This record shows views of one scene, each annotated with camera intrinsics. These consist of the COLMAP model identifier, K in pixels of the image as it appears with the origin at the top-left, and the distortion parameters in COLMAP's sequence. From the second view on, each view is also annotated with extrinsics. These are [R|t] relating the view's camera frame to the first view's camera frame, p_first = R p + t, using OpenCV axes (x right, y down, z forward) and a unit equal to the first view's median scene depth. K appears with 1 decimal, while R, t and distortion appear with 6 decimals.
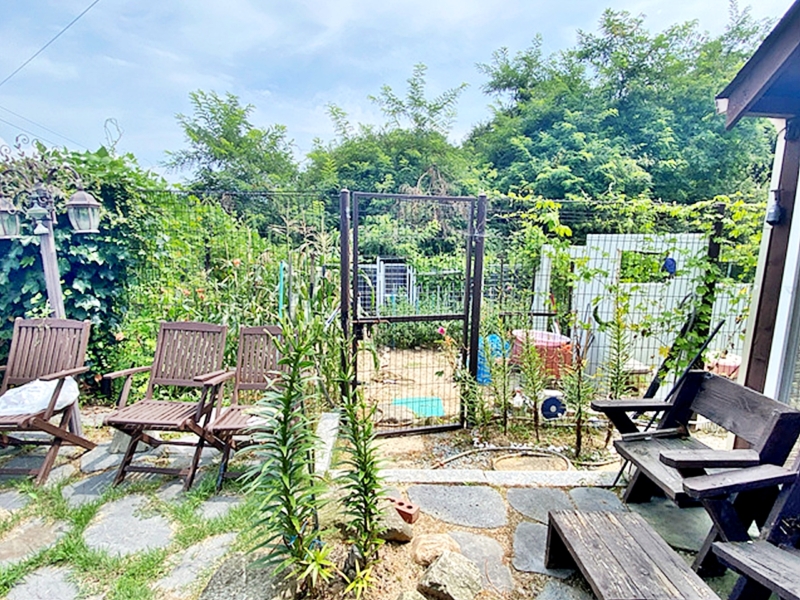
lens RADIAL K [[428.5, 0, 397.0], [0, 428.5, 301.1], [0, 0, 1]] dist [-0.002752, -0.003638]
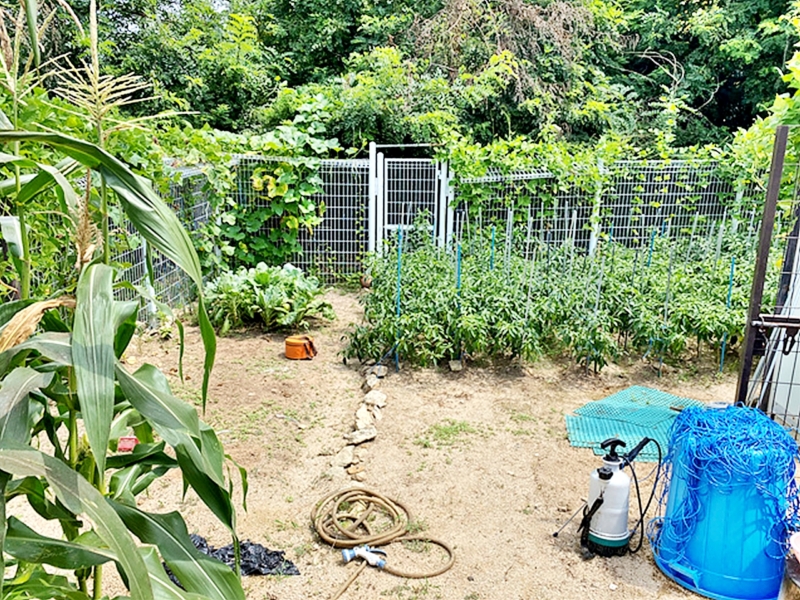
lens RADIAL K [[602.5, 0, 396.3], [0, 602.5, 301.6], [0, 0, 1]] dist [0.062221, 0.000812]
pose [[0.999061, 0.014157, -0.040943, 0.010569], [-0.008832, 0.991808, 0.127429, -0.017072], [0.042412, -0.126948, 0.991002, 0.339233]]
